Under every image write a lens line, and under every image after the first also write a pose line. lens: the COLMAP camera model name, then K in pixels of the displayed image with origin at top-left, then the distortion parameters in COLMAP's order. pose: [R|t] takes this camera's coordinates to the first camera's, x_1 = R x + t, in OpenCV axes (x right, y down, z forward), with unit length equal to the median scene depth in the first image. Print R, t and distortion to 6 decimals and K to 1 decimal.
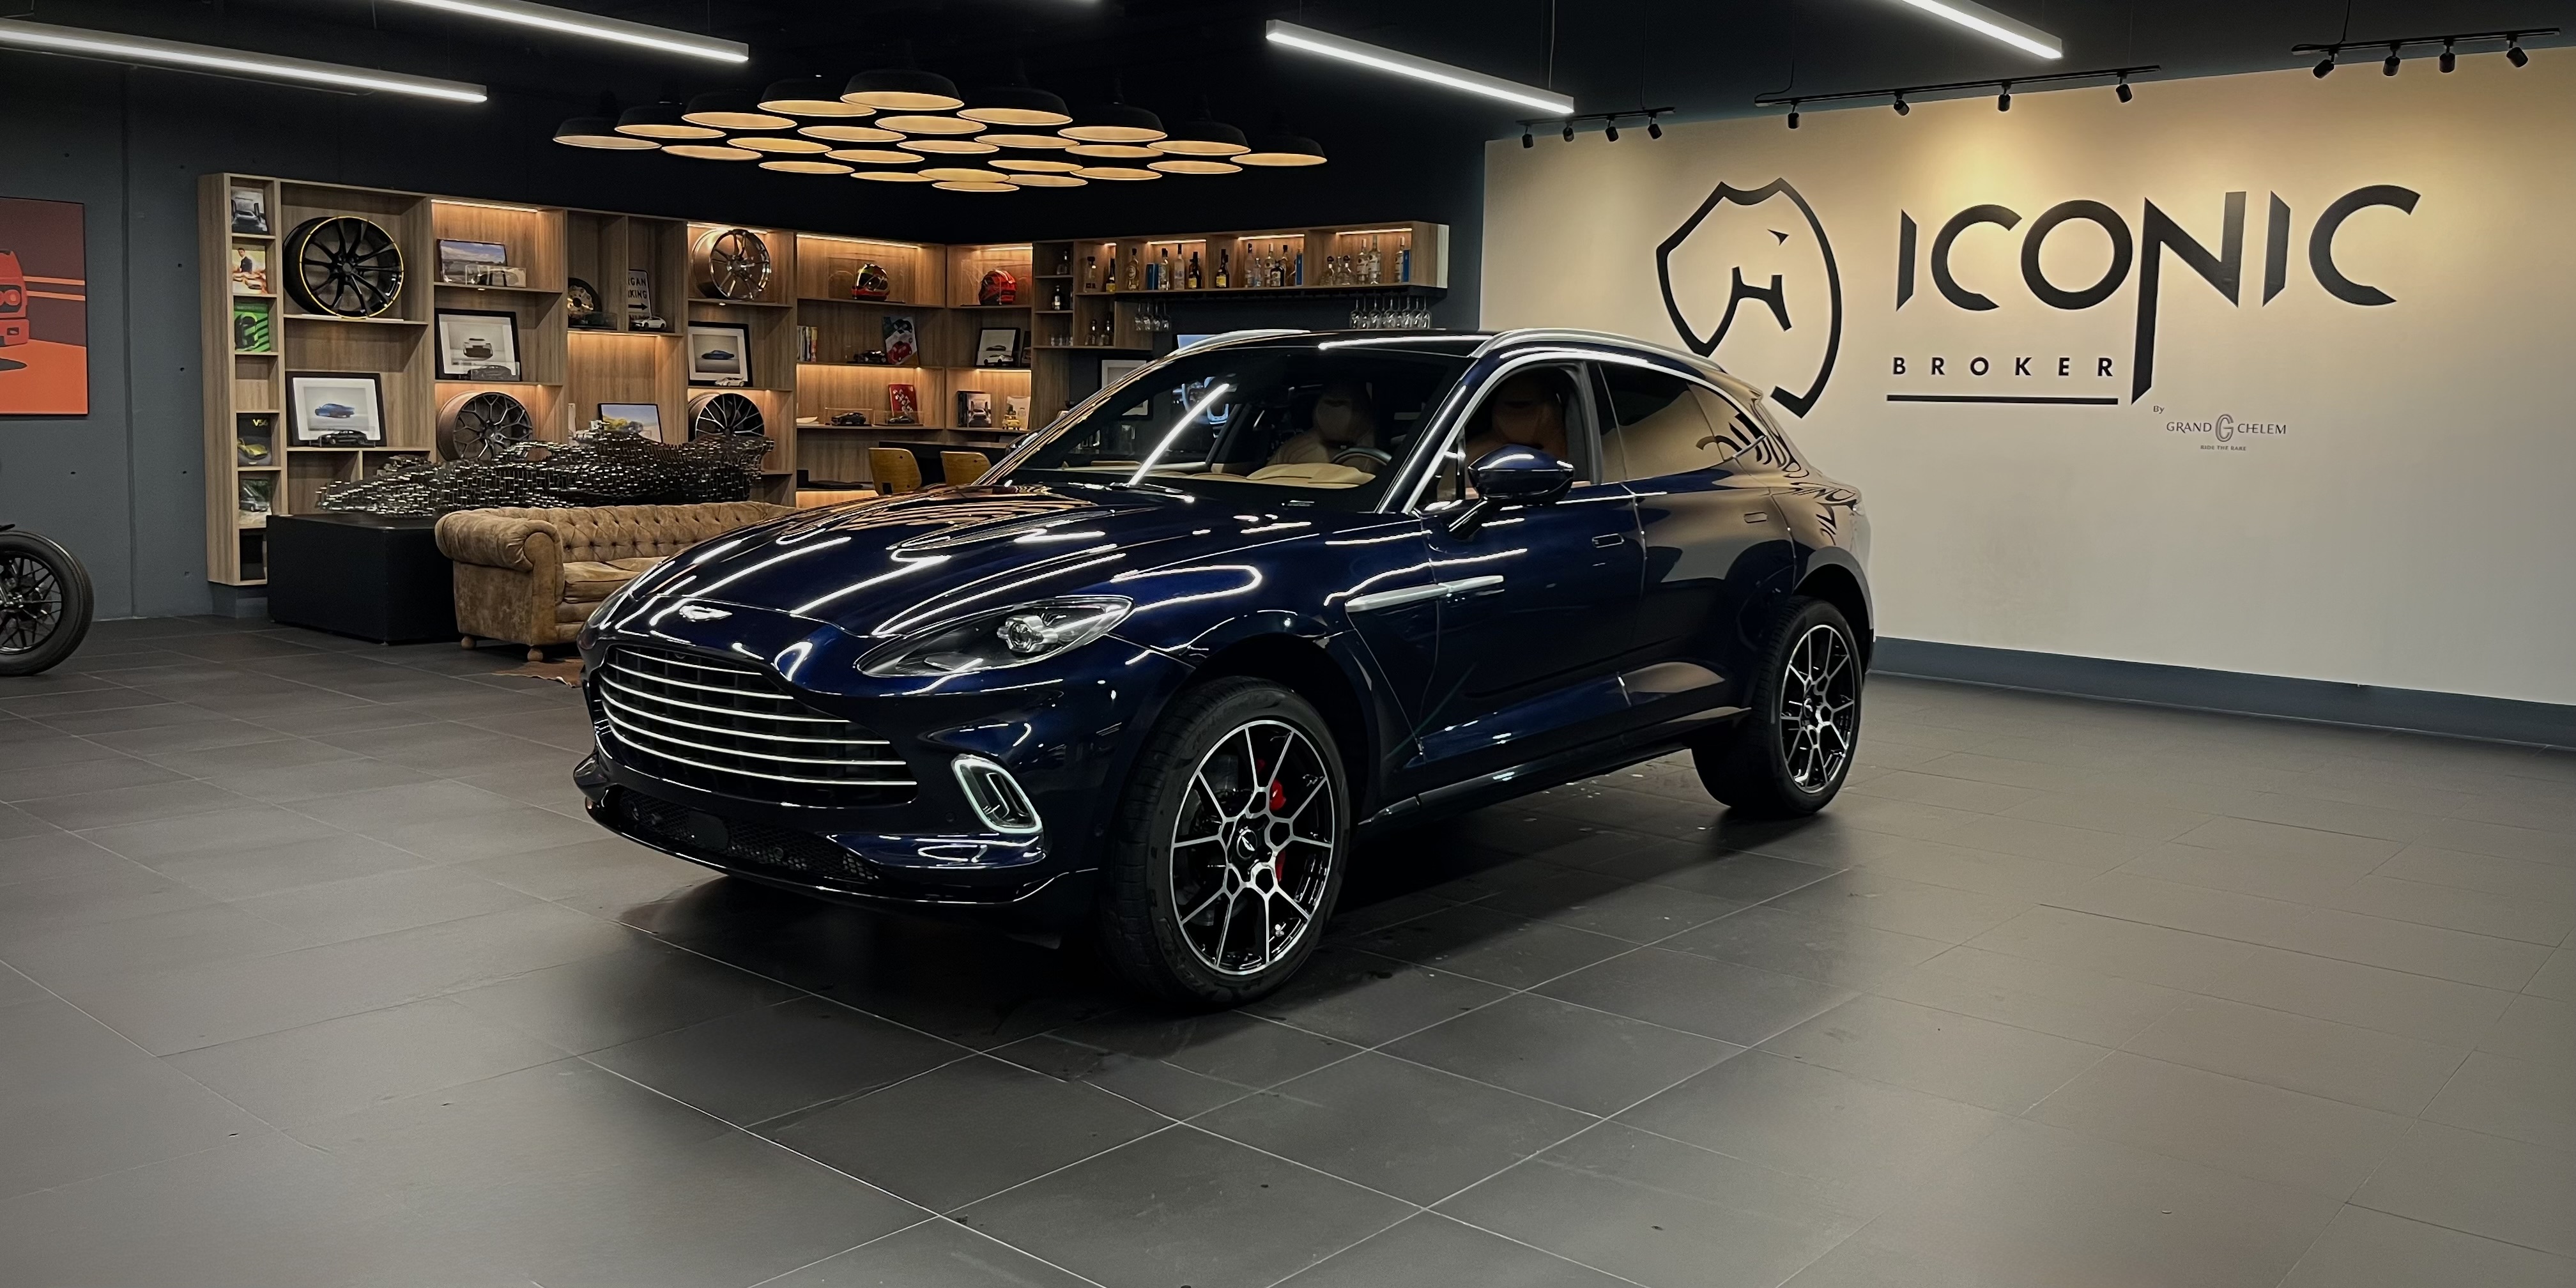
lens RADIAL K [[1960.9, 0, 1291.0], [0, 1960.9, 581.3], [0, 0, 1]] dist [0.057075, -0.084946]
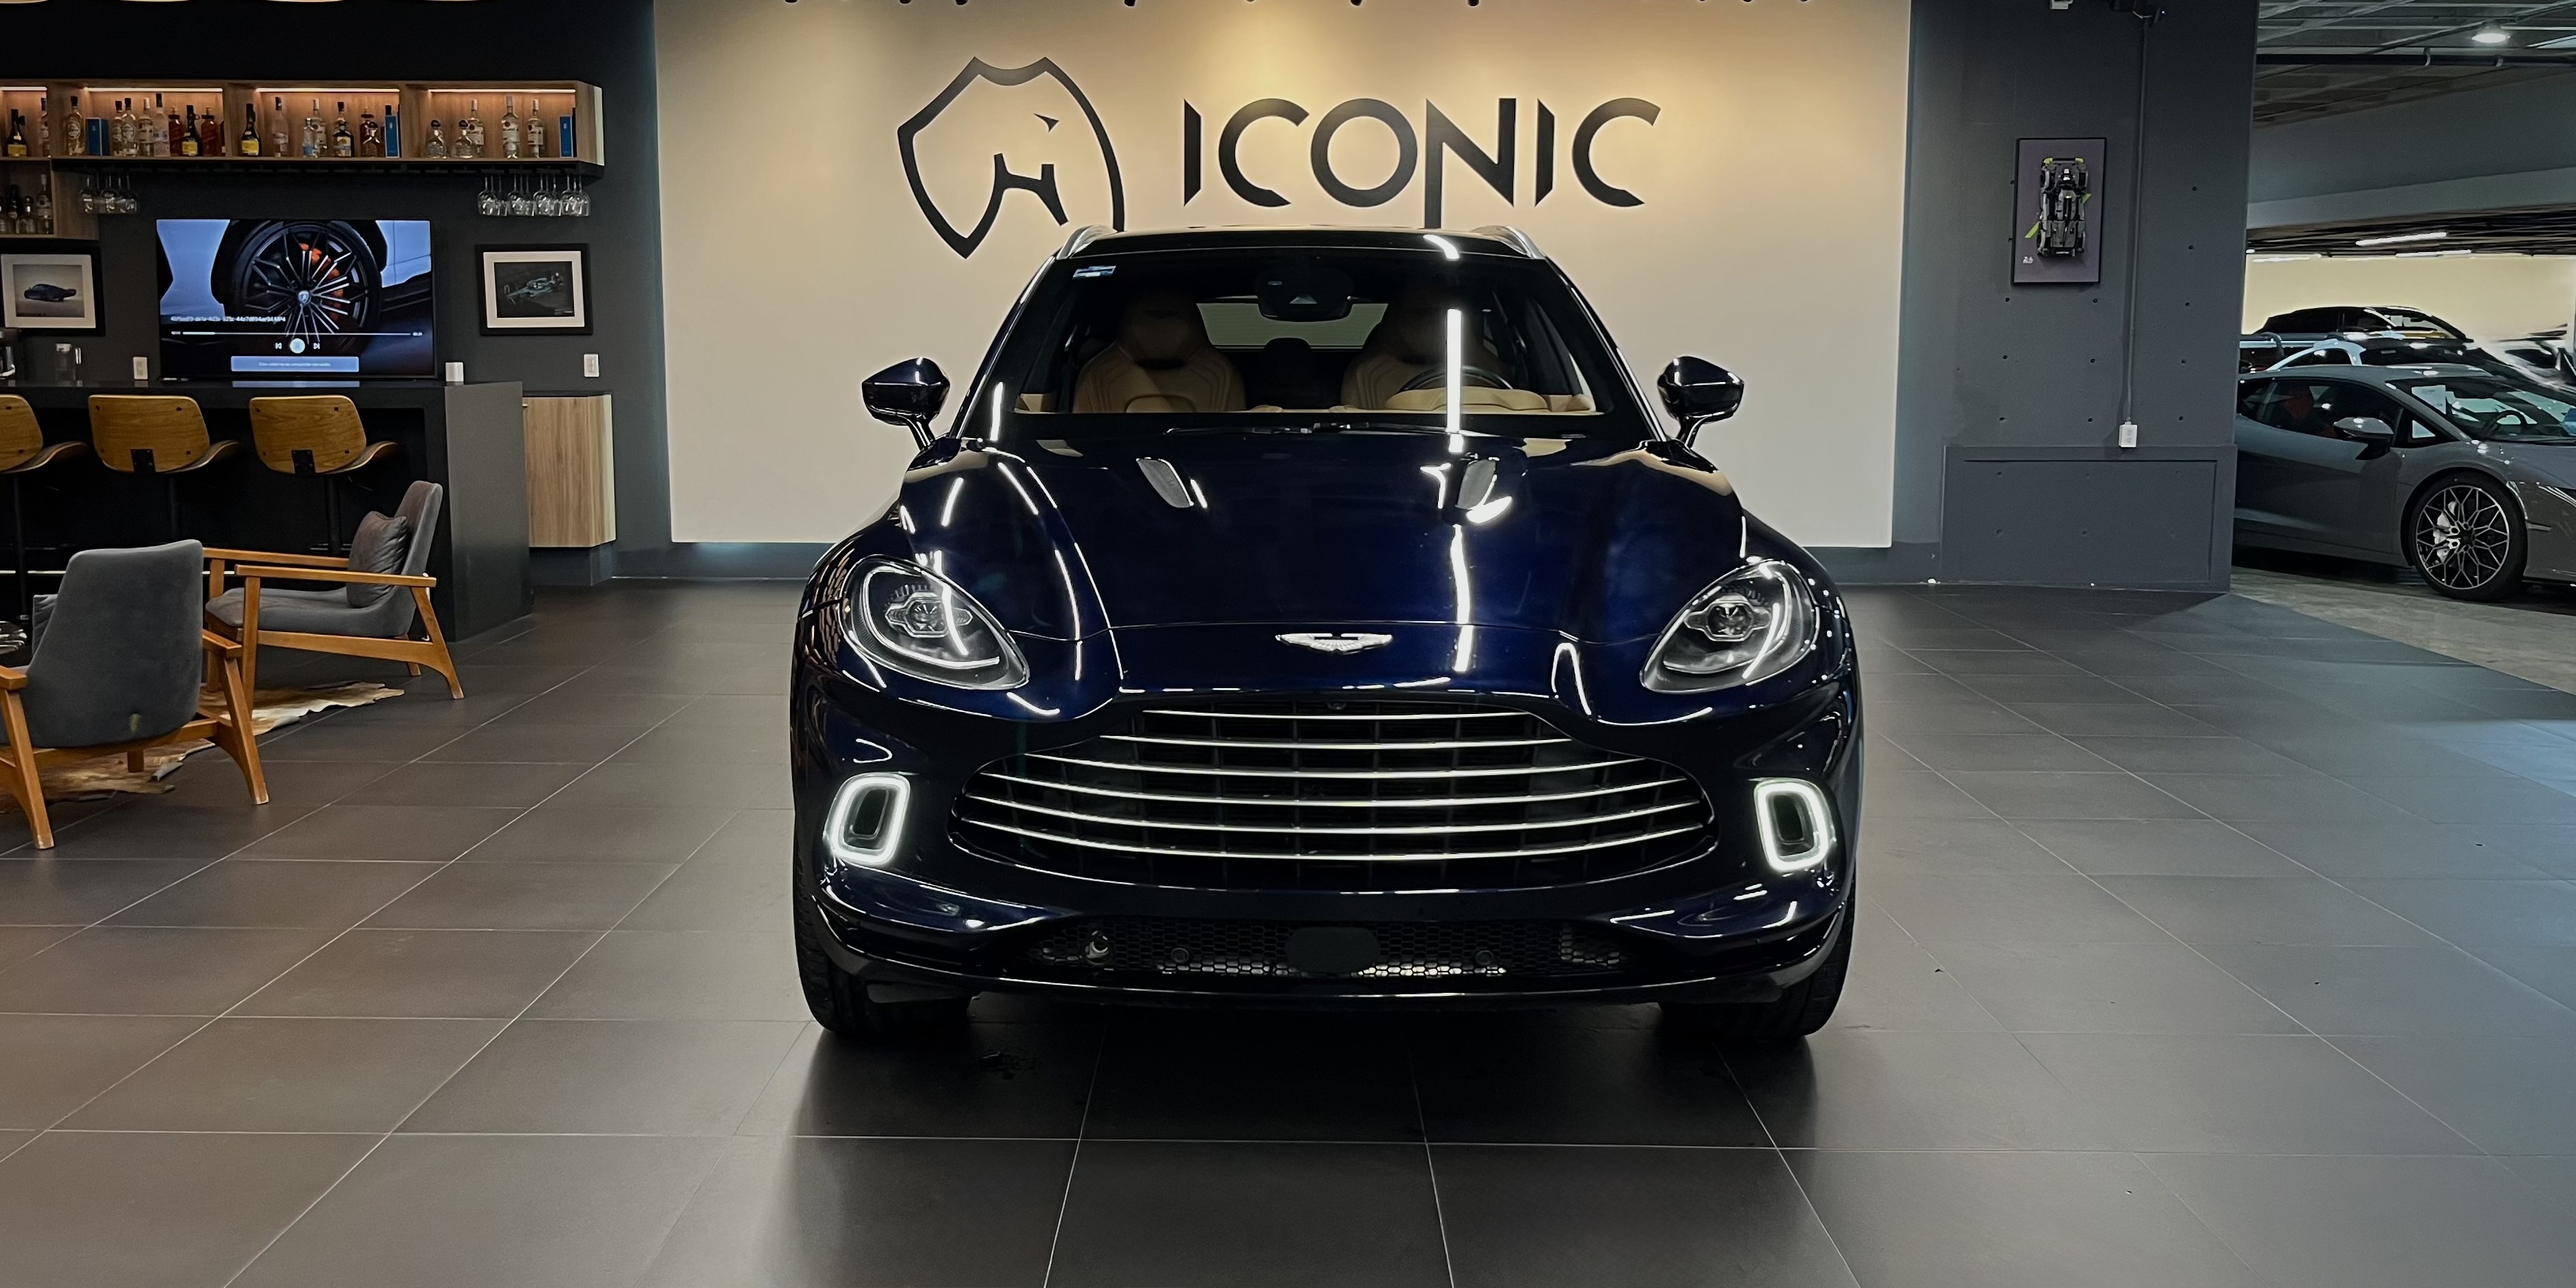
lens RADIAL K [[1991.2, 0, 1268.9], [0, 1991.2, 634.1], [0, 0, 1]] dist [0.059660, -0.071850]
pose [[0.771994, -0.119269, 0.624340, -0.264523], [0.073277, 0.992389, 0.098972, -0.019233], [-0.631392, -0.030656, 0.774857, 0.179921]]
